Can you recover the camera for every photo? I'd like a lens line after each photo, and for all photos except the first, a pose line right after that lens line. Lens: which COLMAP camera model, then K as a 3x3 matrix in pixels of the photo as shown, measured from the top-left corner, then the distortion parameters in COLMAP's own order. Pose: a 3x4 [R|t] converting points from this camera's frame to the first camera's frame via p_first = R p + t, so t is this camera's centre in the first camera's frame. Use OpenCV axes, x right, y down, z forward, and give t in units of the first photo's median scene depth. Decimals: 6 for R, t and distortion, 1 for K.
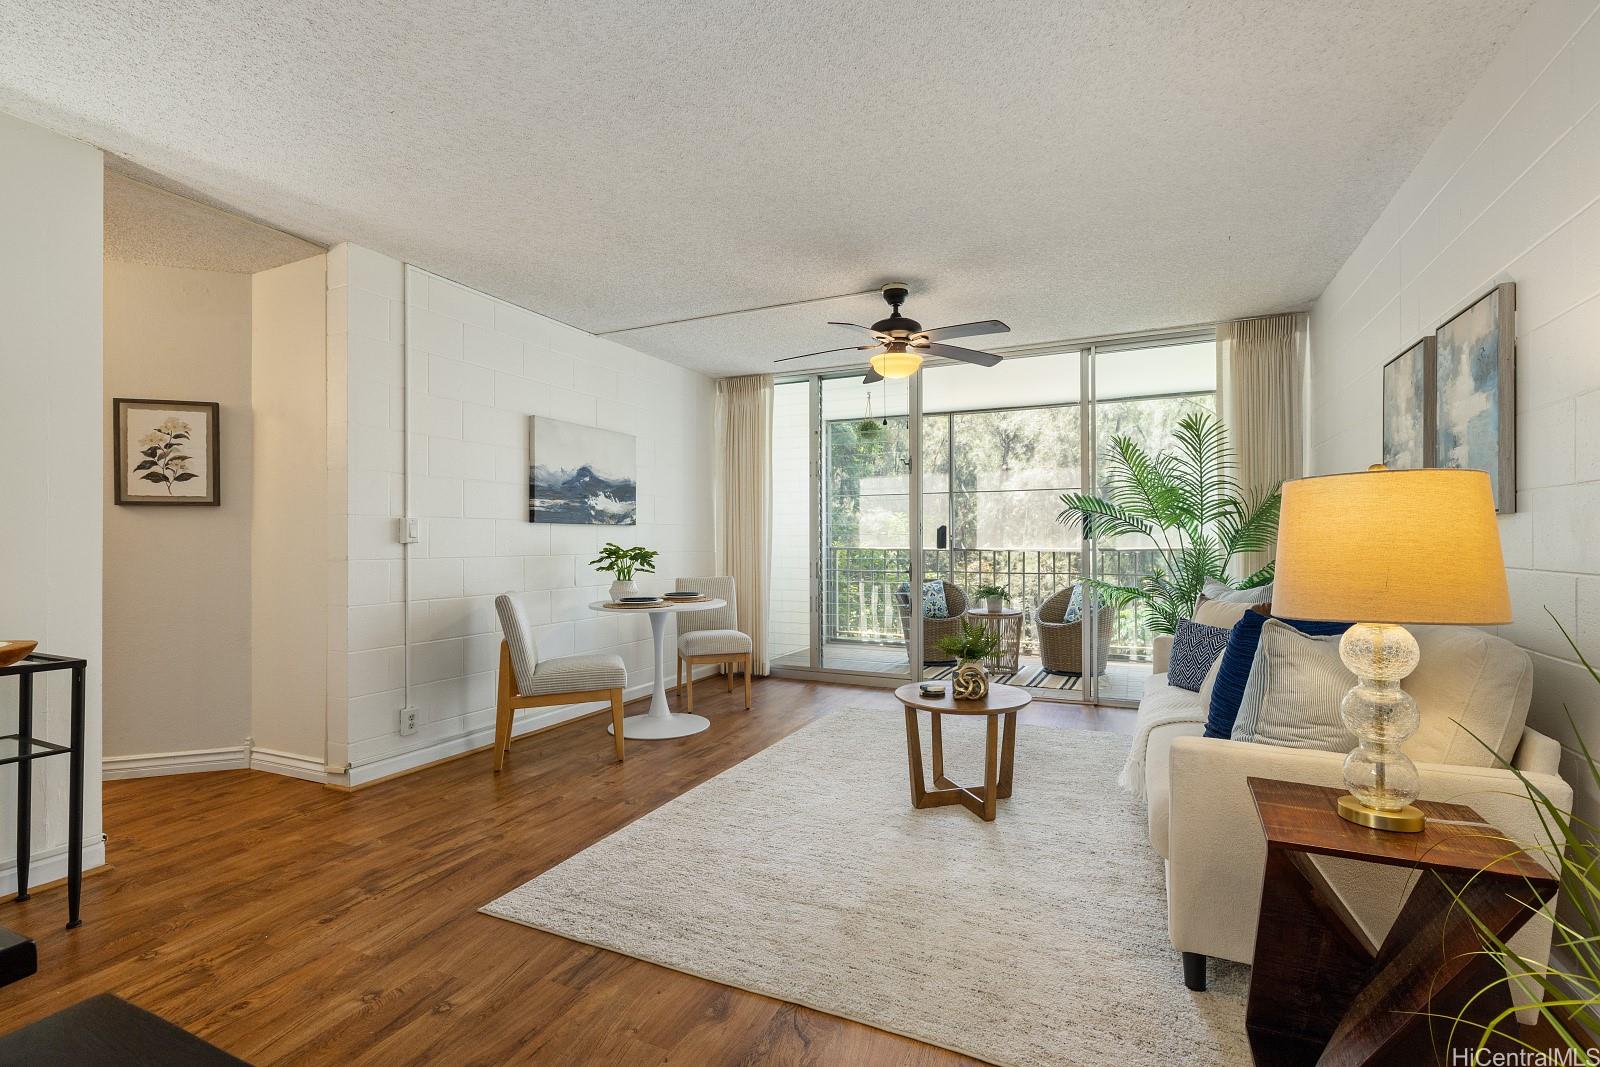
lens RADIAL K [[718.2, 0, 808.2], [0, 718.2, 531.3], [0, 0, 1]] dist [-0.007605, 0.001122]
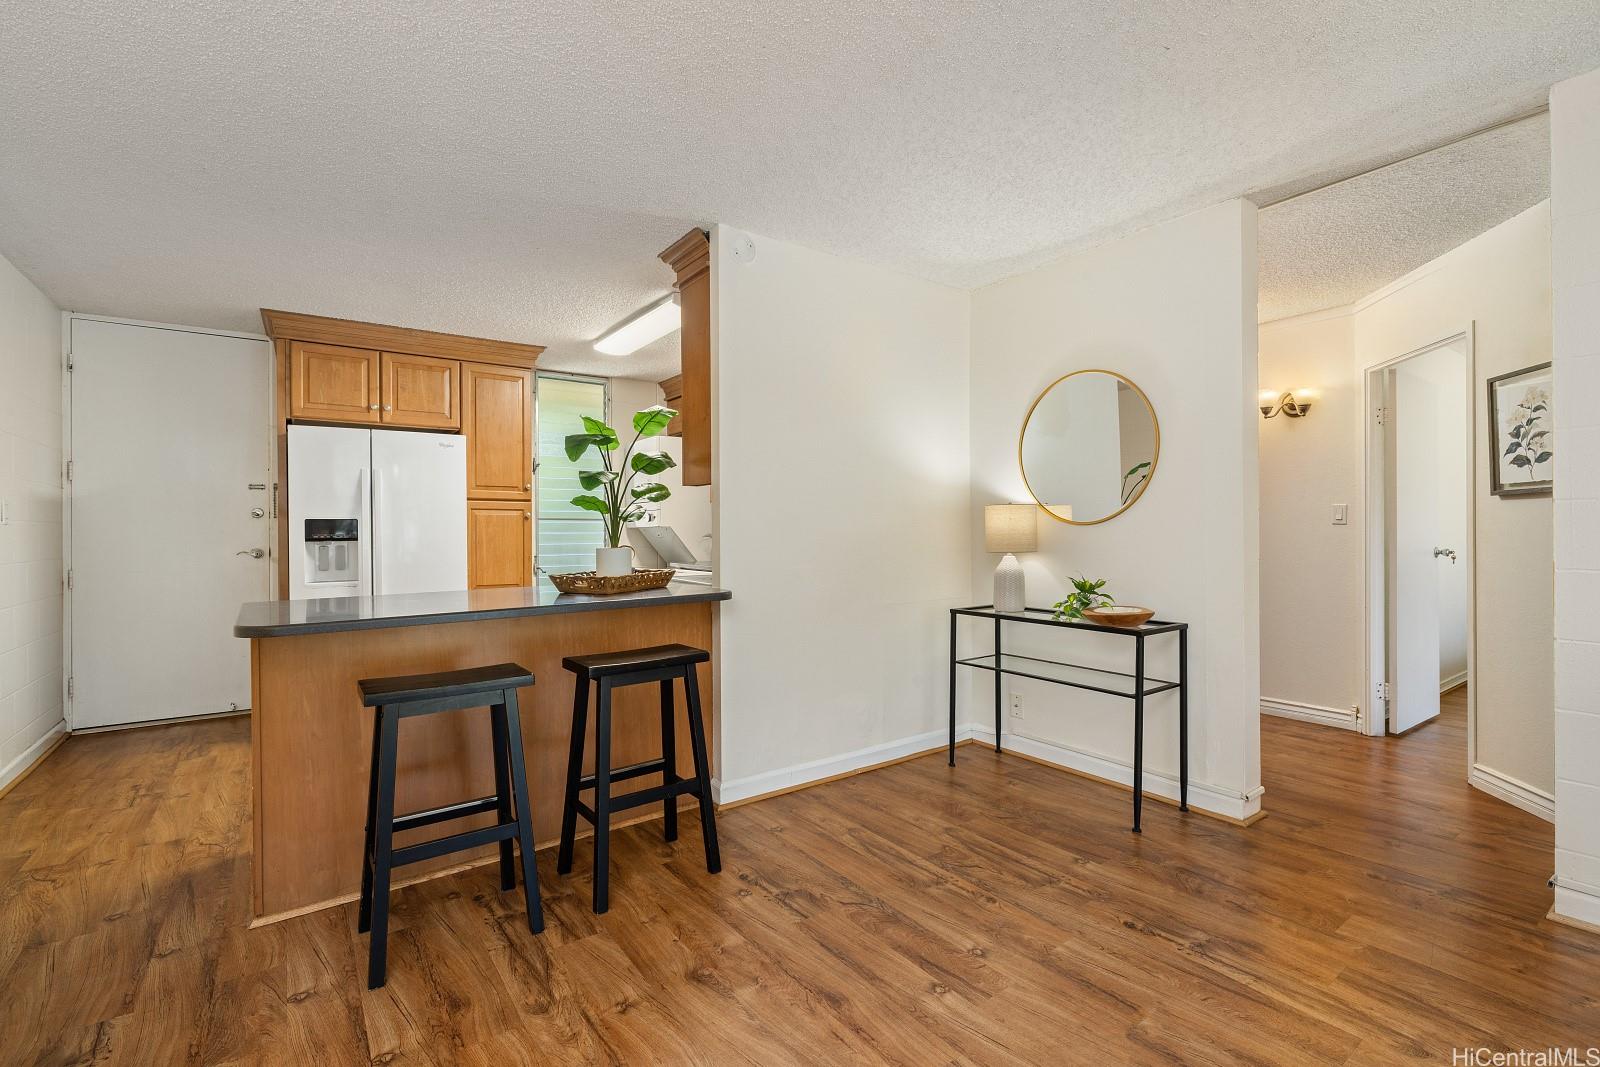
lens RADIAL K [[718.2, 0, 808.2], [0, 718.2, 531.3], [0, 0, 1]] dist [-0.007605, 0.001122]
pose [[-0.493623, 0.004777, -0.869663, 0.224829], [0.021169, 0.999755, -0.006524, -0.003445], [0.869418, -0.021630, -0.493603, 0.610026]]
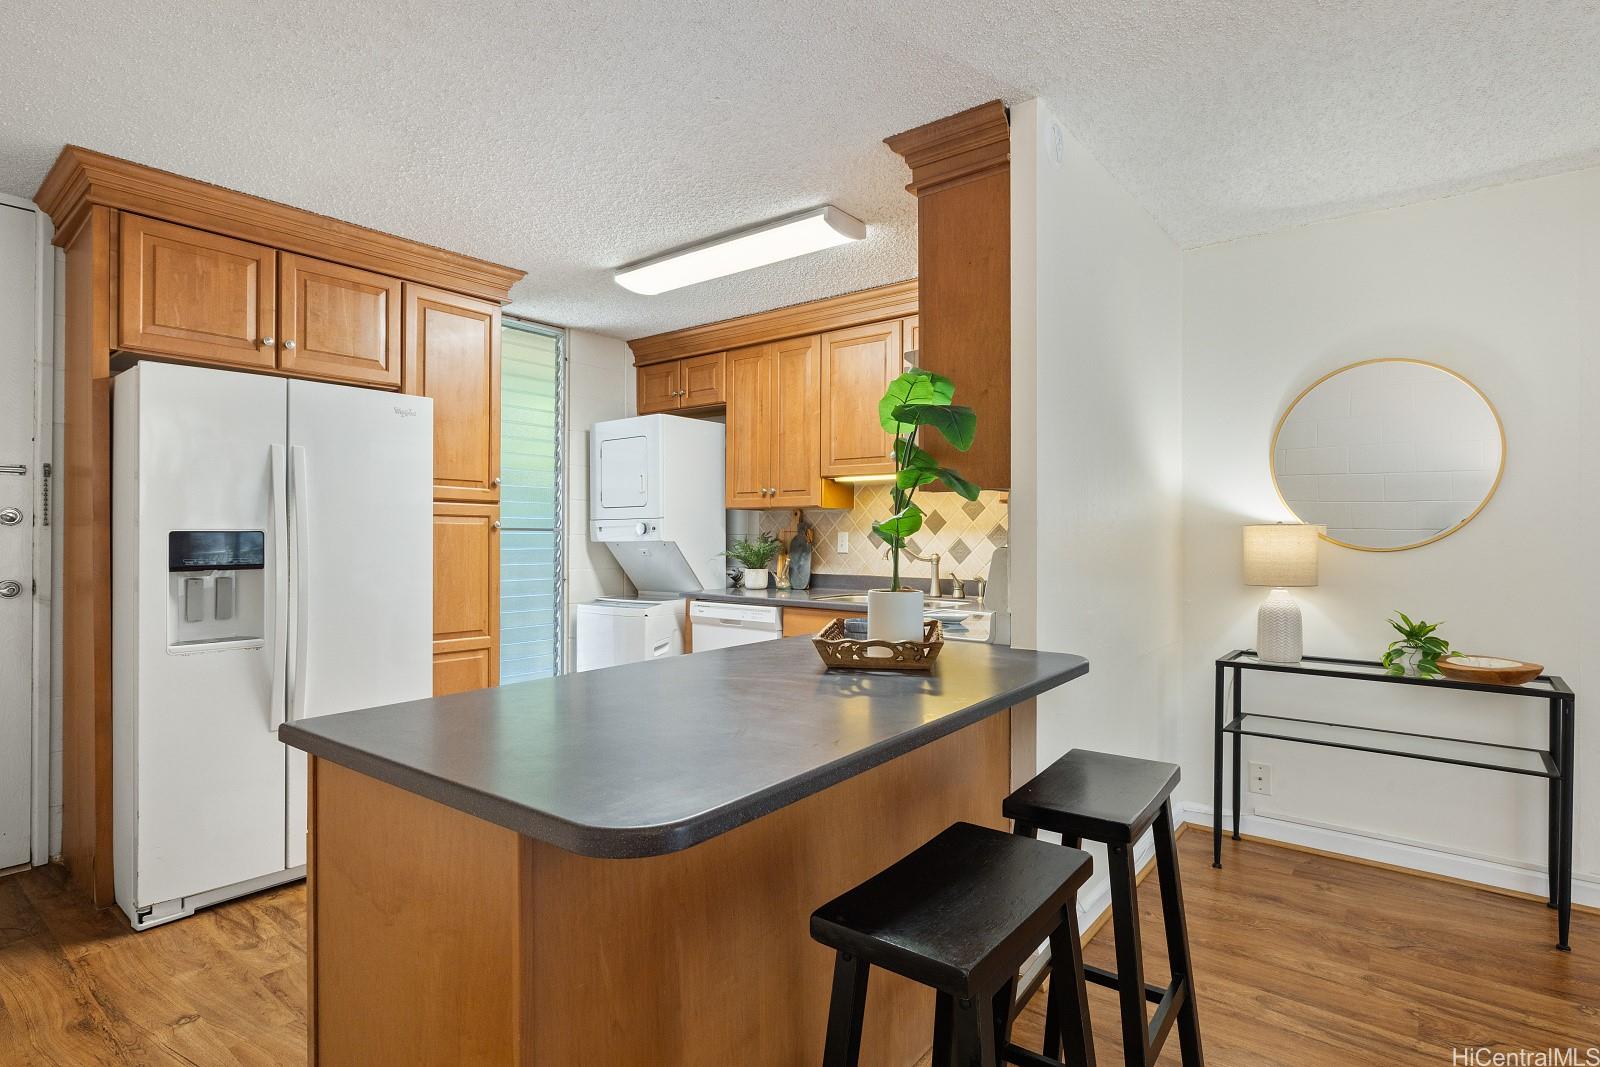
lens RADIAL K [[803.7, 0, 800.0], [0, 803.7, 533.5], [0, 0, 1]] dist [-0.000317, -0.001201]
pose [[-0.236551, 0.000087, -0.971619, 0.193308], [0.013520, 0.999903, -0.003202, -0.033183], [0.971525, -0.013894, -0.236529, 0.102441]]
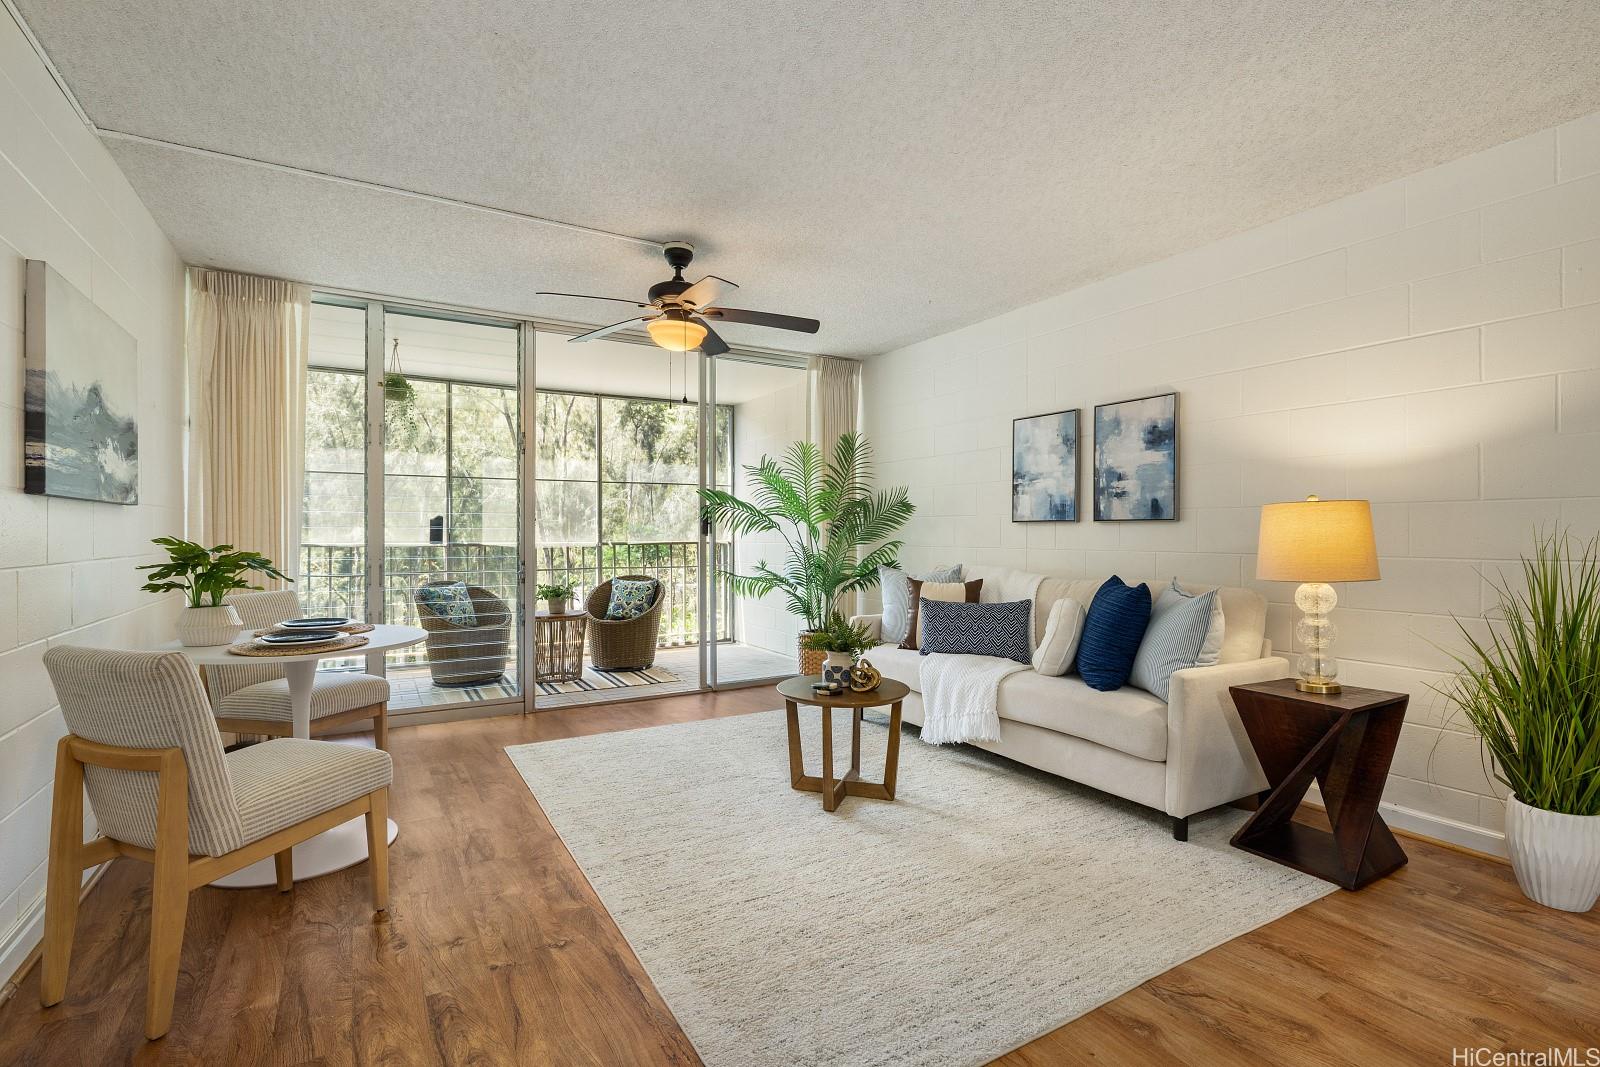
lens RADIAL K [[739.6, 0, 792.6], [0, 739.6, 526.8], [0, 0, 1]] dist [-0.003249, -0.000279]
pose [[0.572786, 0.010015, 0.819644, -0.536808], [-0.013377, 0.999906, -0.002869, 0.003424], [-0.819596, -0.009321, 0.572867, 0.363300]]
